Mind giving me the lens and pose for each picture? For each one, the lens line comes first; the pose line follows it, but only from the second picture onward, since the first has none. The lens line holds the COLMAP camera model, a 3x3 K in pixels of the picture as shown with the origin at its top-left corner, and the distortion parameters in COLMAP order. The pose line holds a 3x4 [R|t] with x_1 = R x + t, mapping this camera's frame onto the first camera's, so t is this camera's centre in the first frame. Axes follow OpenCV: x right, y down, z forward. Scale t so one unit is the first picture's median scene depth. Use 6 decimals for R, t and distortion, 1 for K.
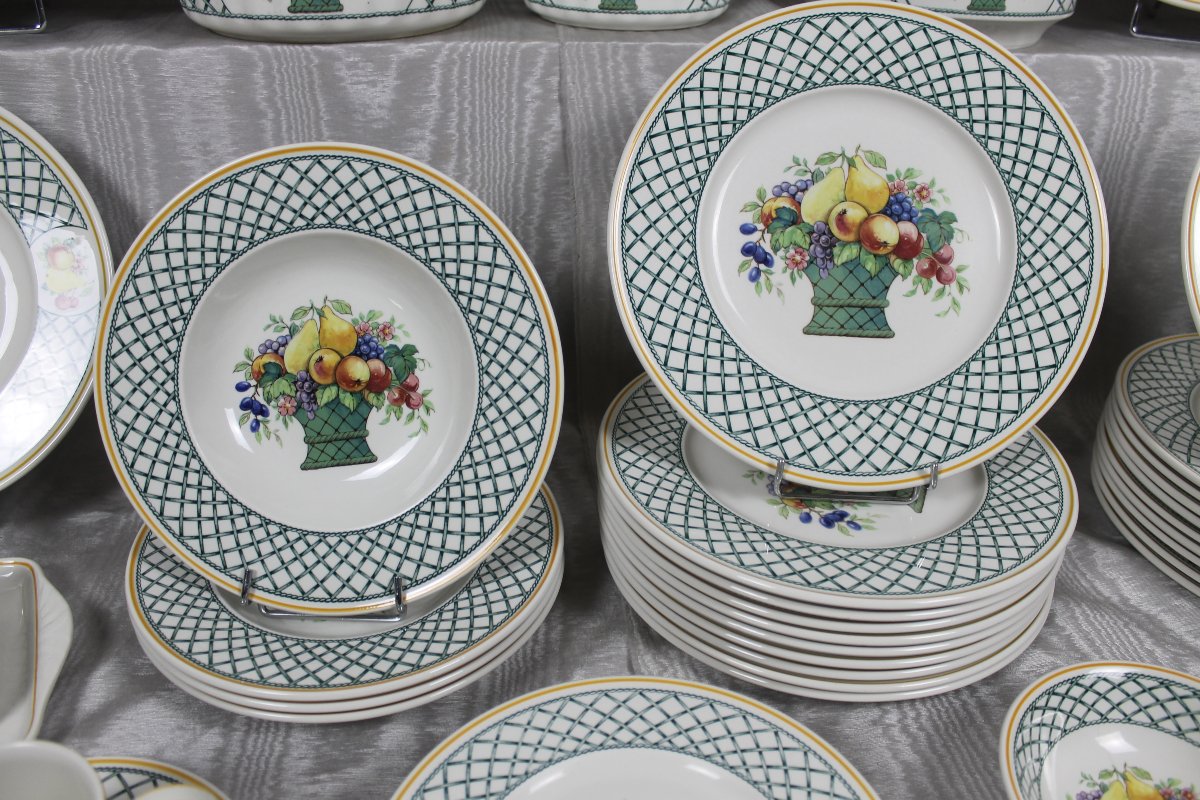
lens RADIAL K [[958.0, 0, 596.5], [0, 958.0, 386.7], [0, 0, 1]] dist [-0.176031, 0.145155]
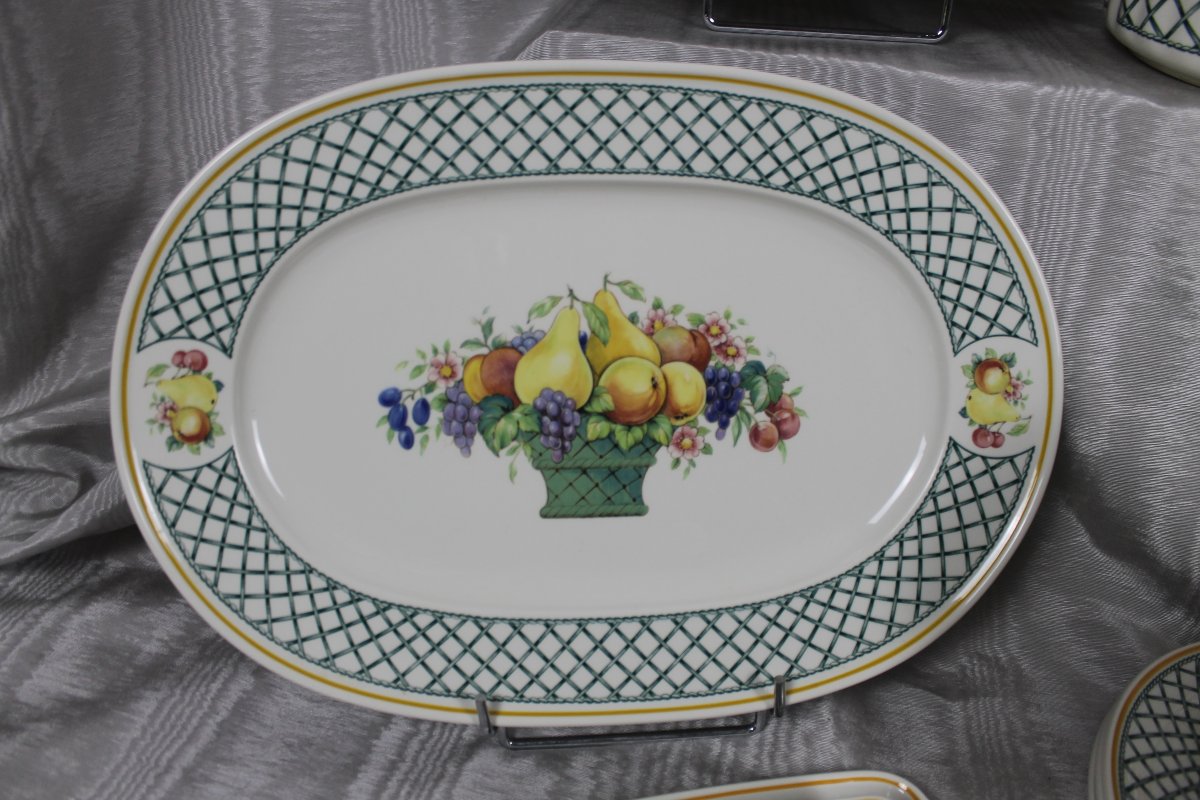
lens RADIAL K [[958.0, 0, 596.5], [0, 958.0, 386.7], [0, 0, 1]] dist [-0.176031, 0.145155]
pose [[0.956530, 0.187054, -0.223745, -0.816939], [-0.170702, 0.981158, 0.090495, -0.166616], [0.236456, -0.048367, 0.970438, 0.230648]]
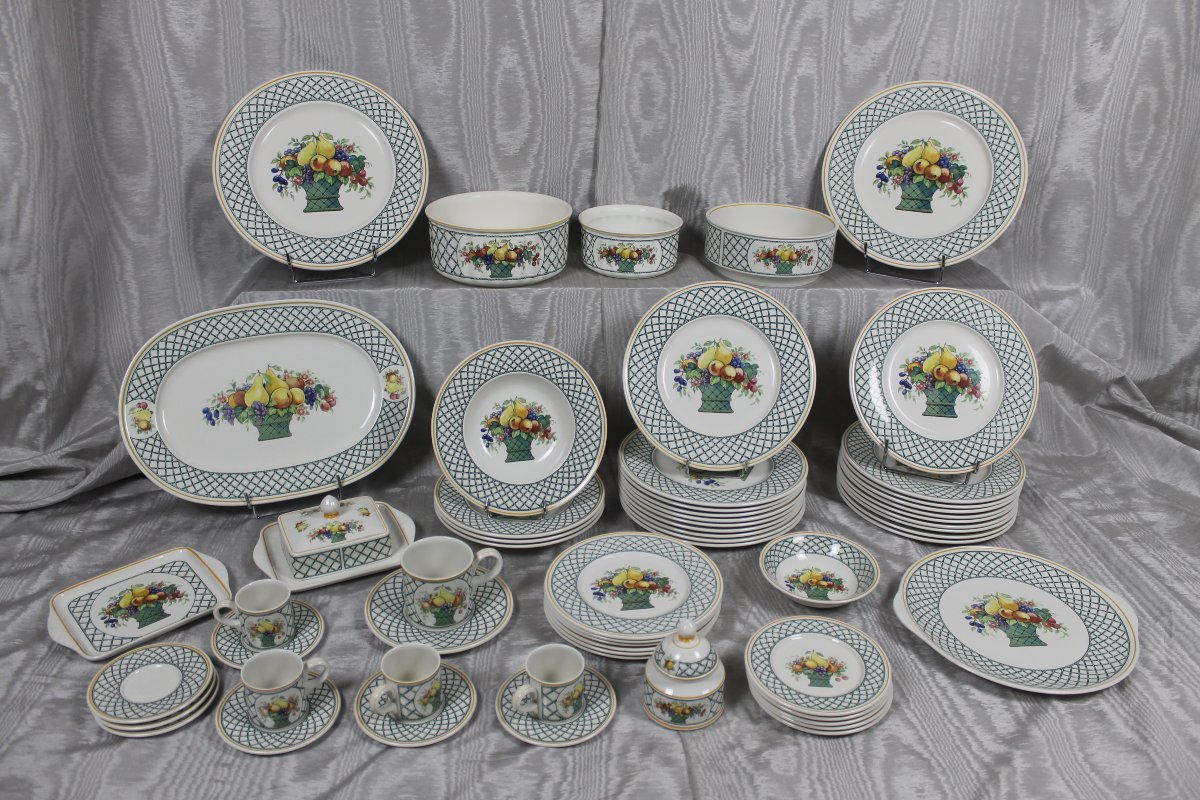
lens RADIAL K [[958.0, 0, 596.5], [0, 958.0, 386.7], [0, 0, 1]] dist [-0.176031, 0.145155]
pose [[0.999985, 0.004861, 0.002702, -0.068989], [-0.004582, 0.995479, -0.094875, 0.130187], [-0.003151, 0.094861, 0.995486, -1.661809]]
